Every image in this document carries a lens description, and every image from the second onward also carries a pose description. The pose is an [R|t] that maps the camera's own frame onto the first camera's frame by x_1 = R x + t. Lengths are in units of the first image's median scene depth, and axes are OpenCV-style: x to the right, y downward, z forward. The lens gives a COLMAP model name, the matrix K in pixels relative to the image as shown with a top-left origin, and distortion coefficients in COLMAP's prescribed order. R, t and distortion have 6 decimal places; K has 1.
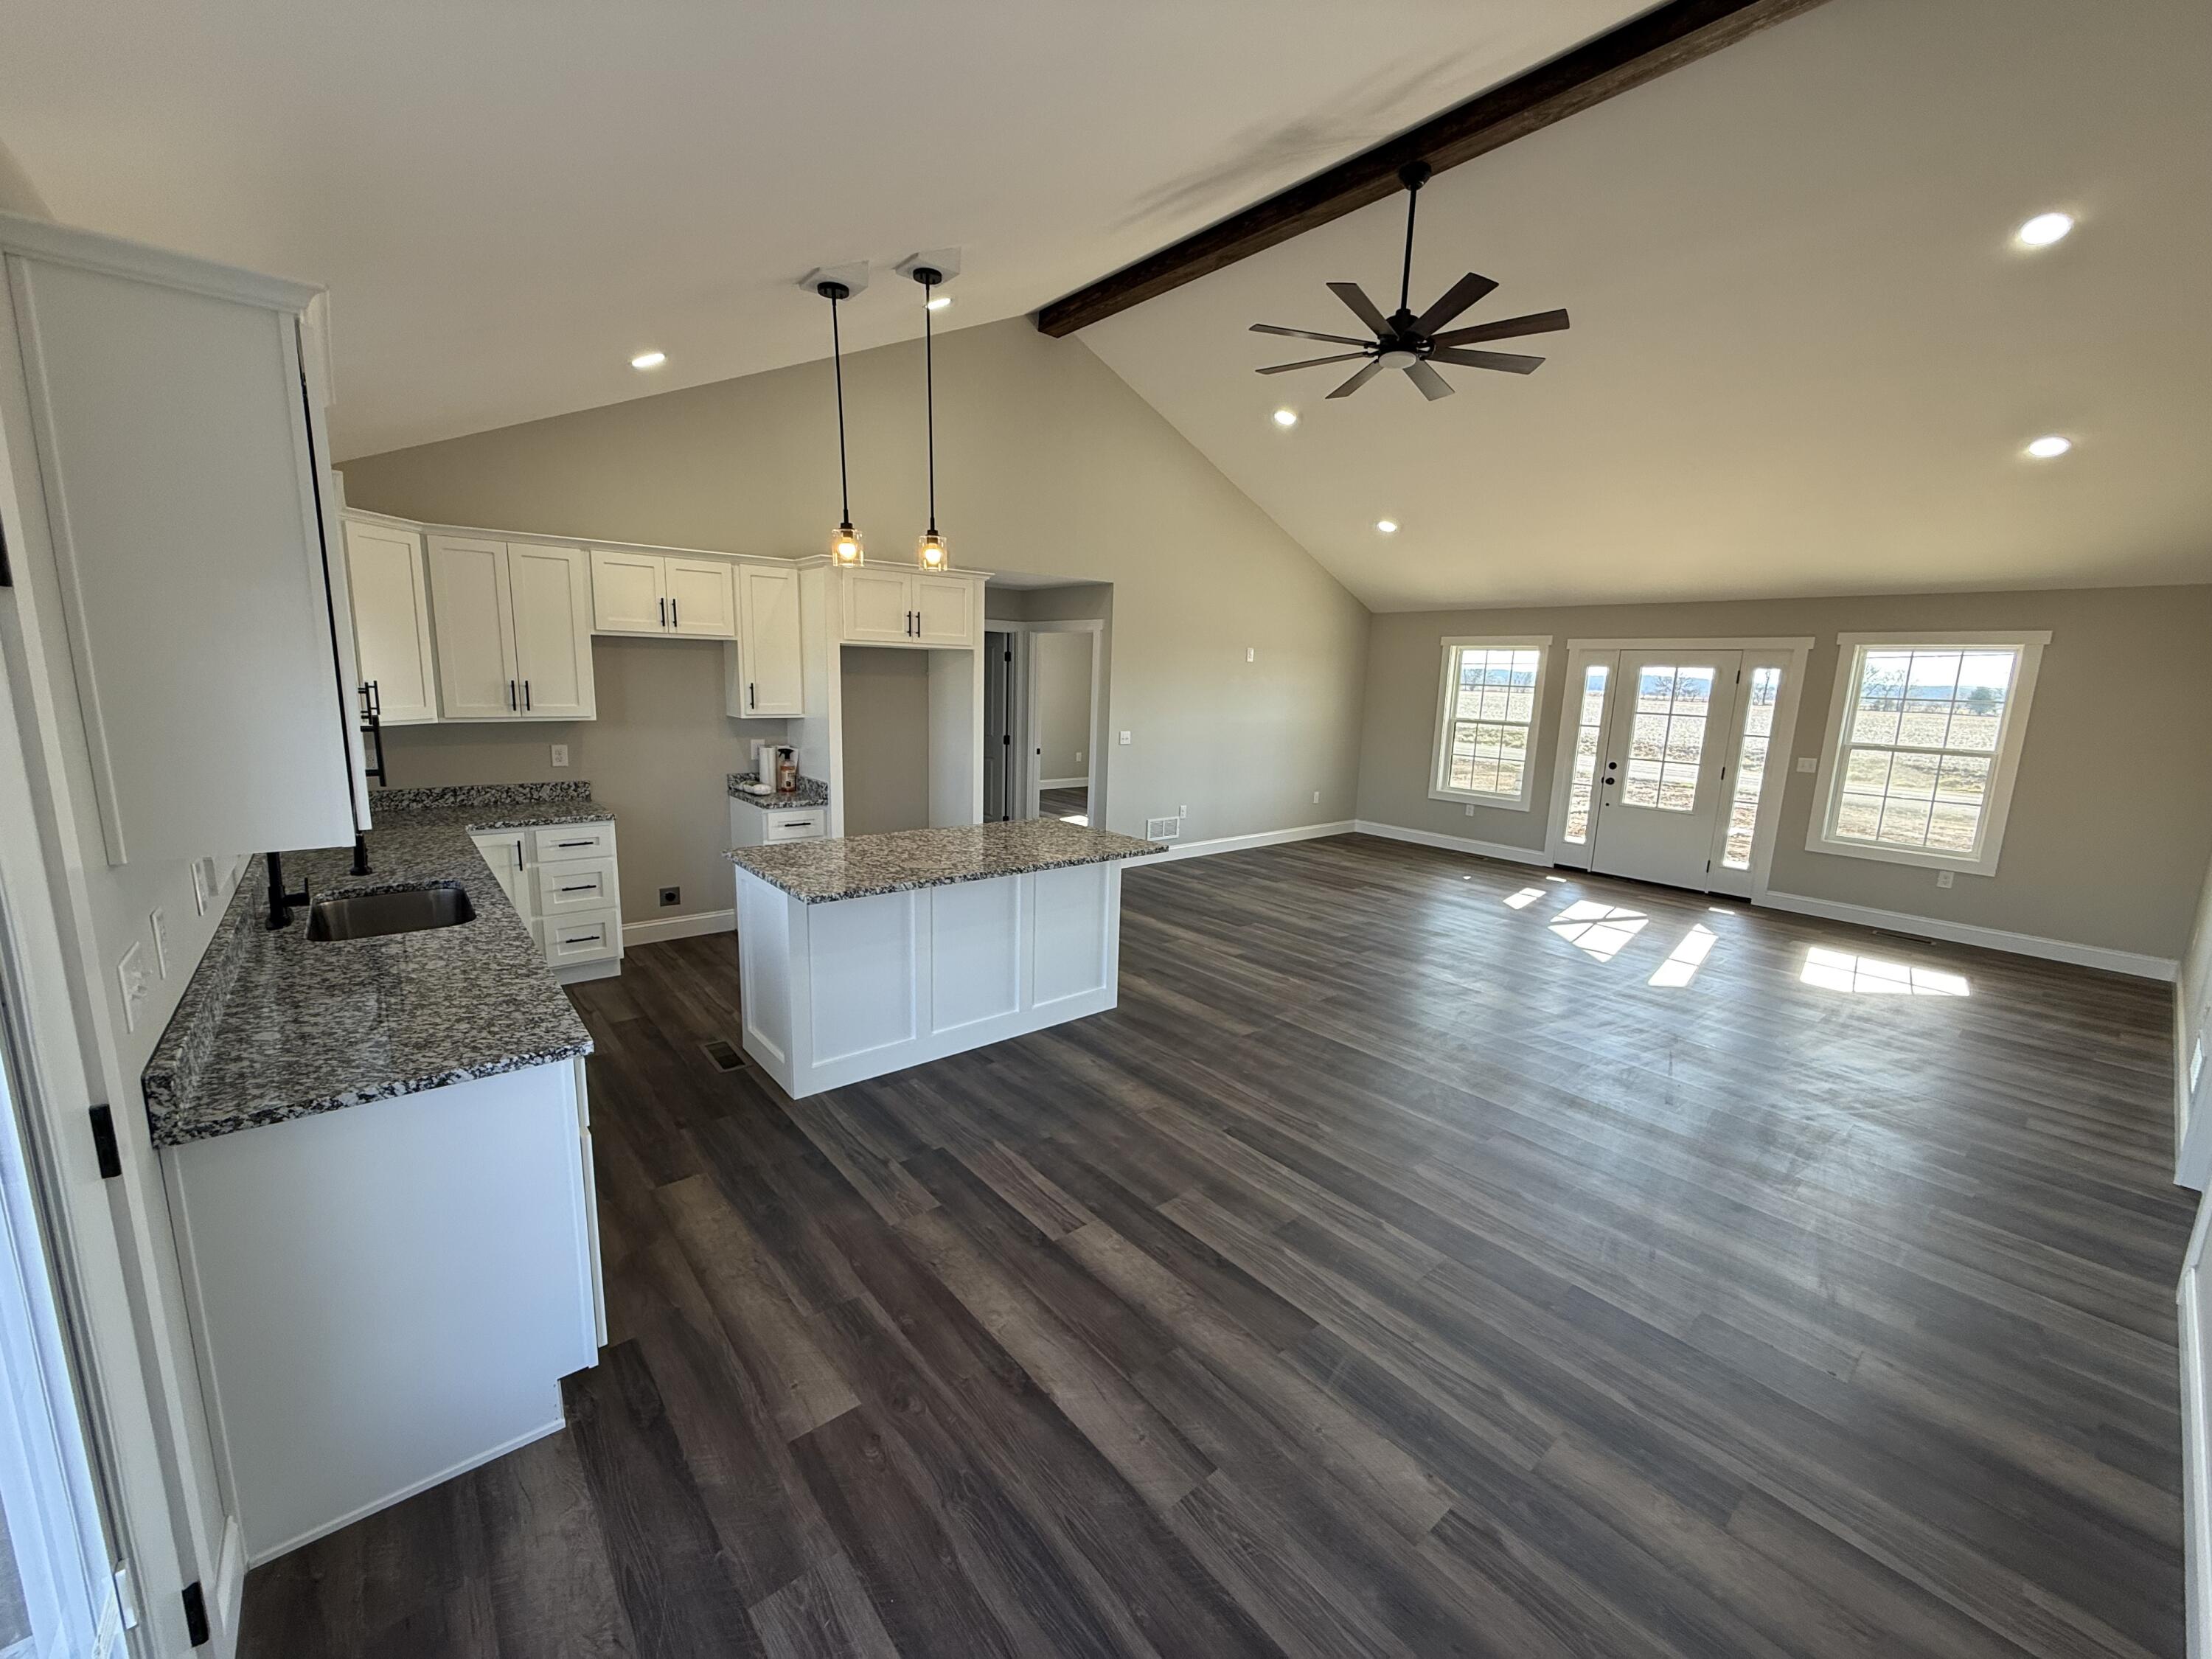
lens RADIAL K [[885.5, 0, 1108.0], [0, 885.5, 824.5], [0, 0, 1]] dist [0.004306, 0.000454]
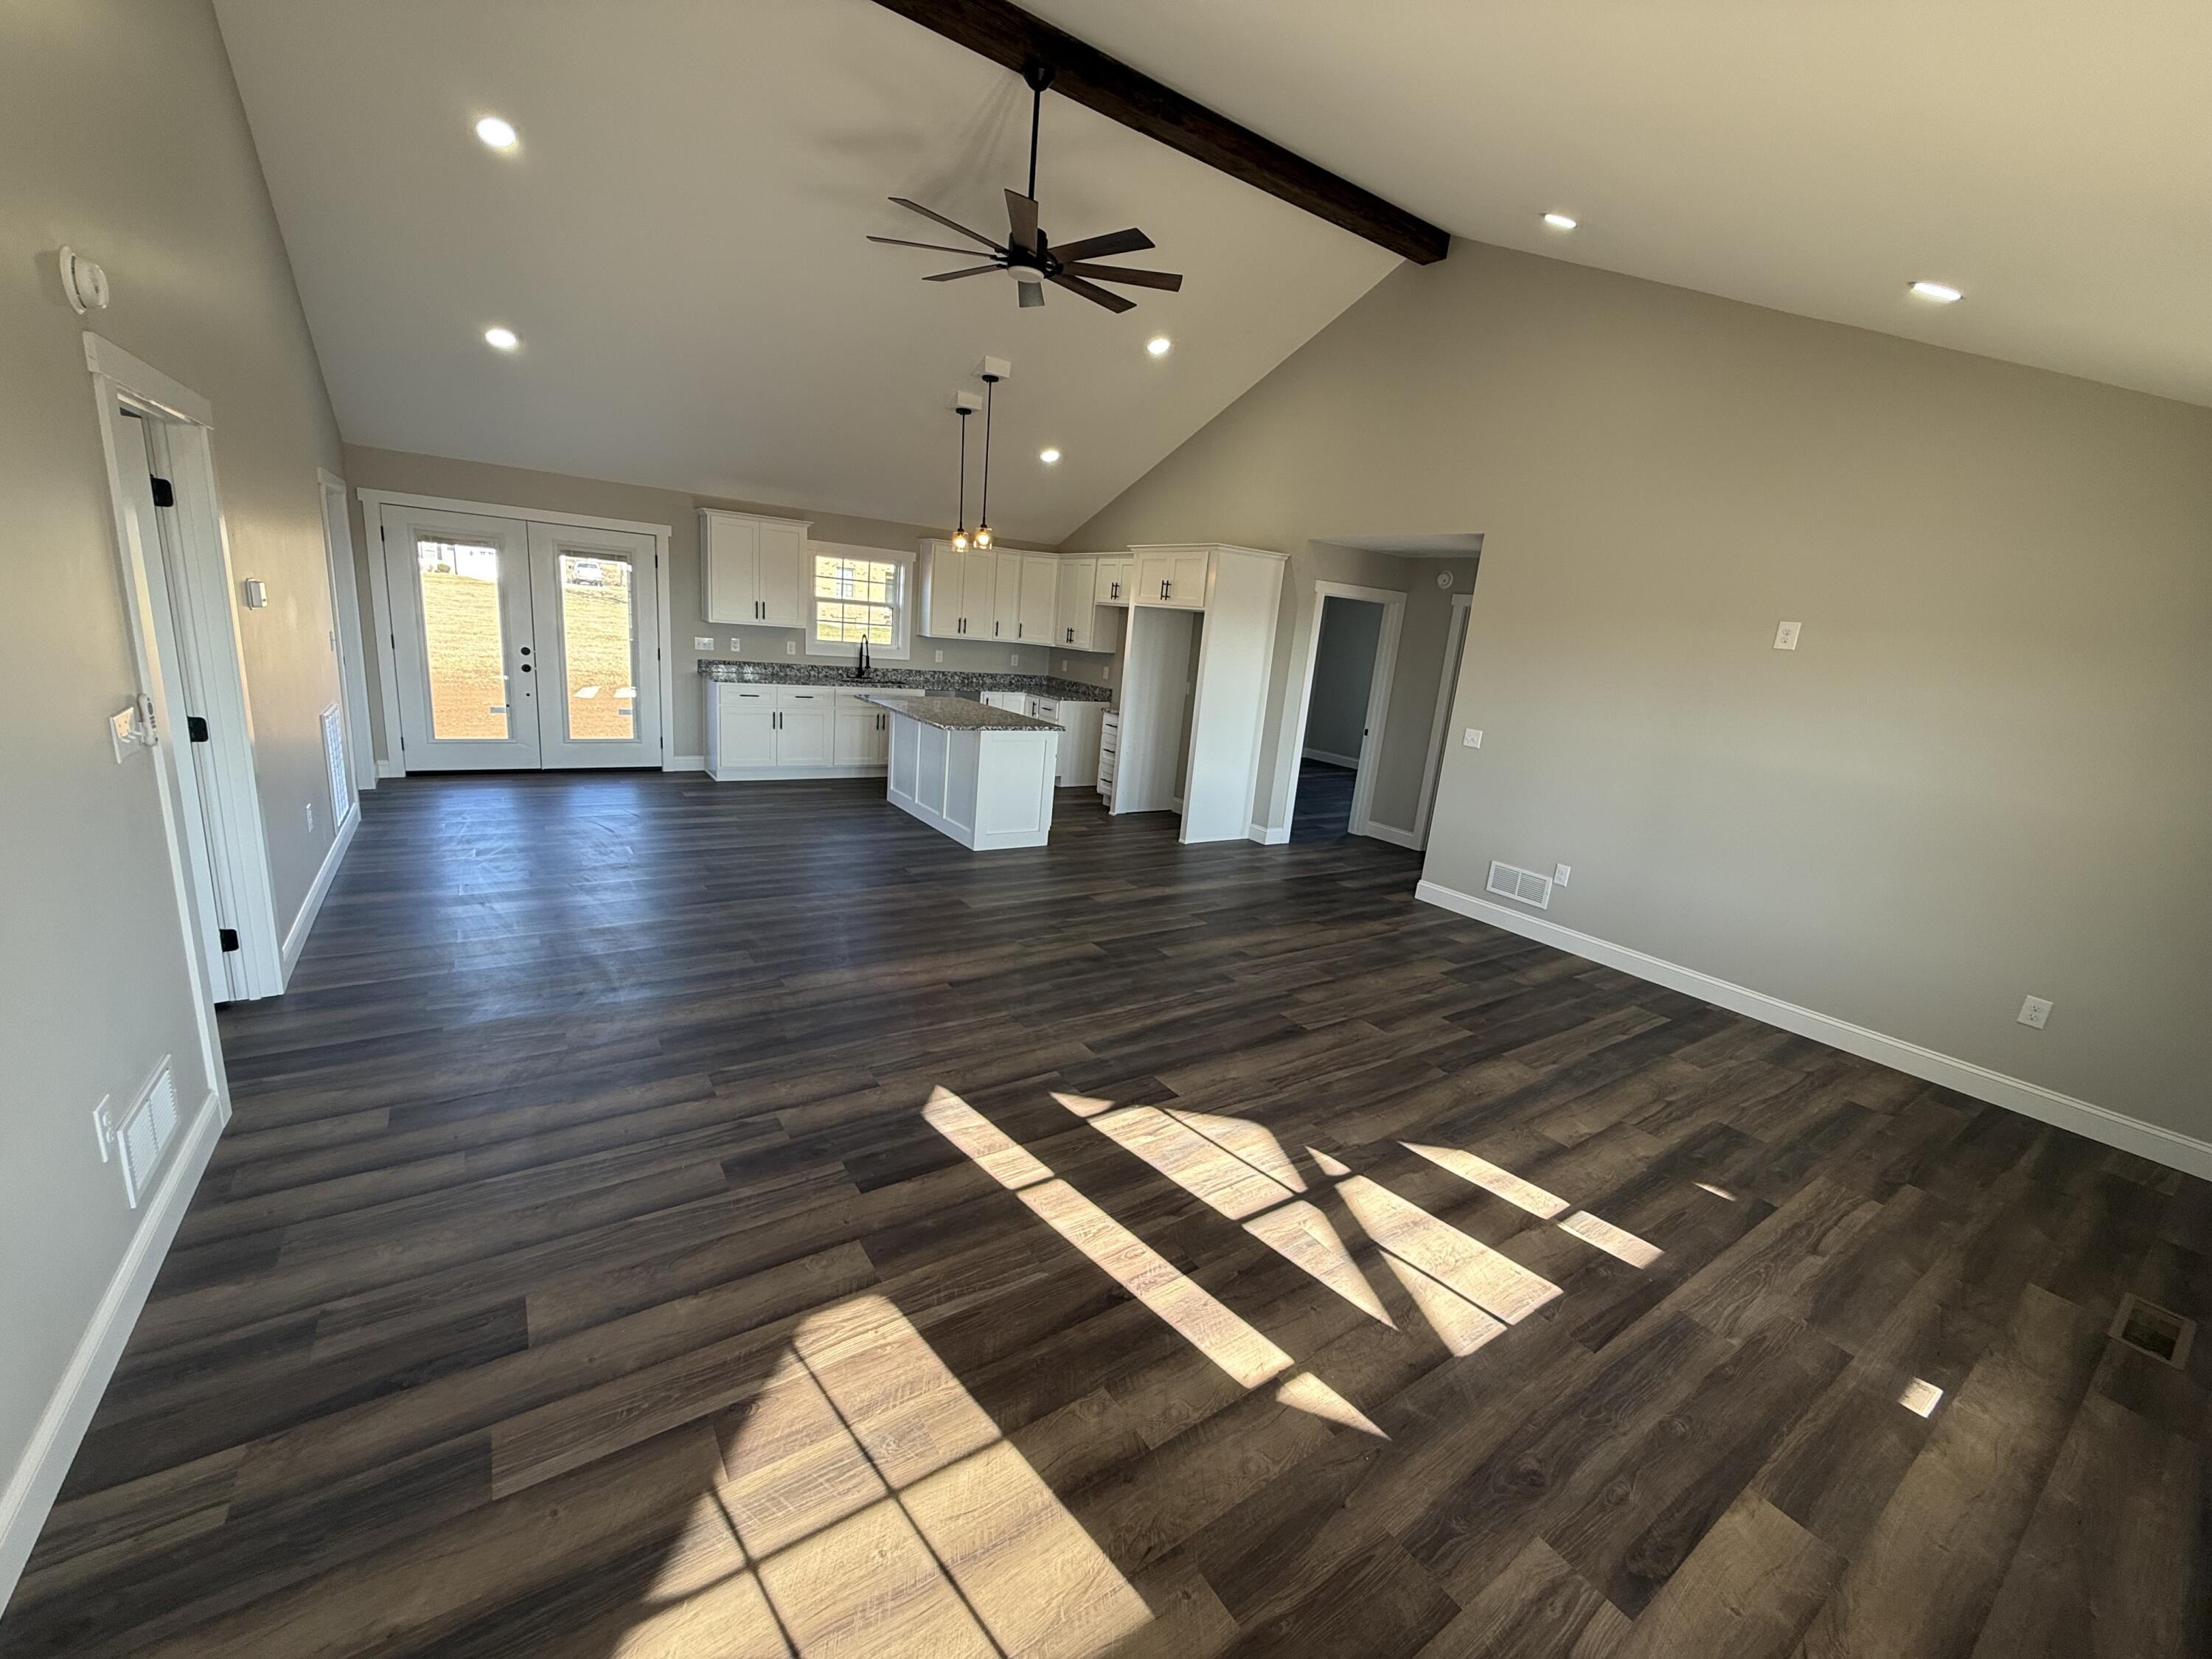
lens RADIAL K [[885.5, 0, 1100.7], [0, 885.5, 839.5], [0, 0, 1]] dist [0.004306, 0.000454]
pose [[-0.101480, 0.202370, -0.974037, 1.090643], [-0.259719, 0.939748, 0.222305, -0.138639], [0.960337, 0.275536, -0.042806, 1.016268]]
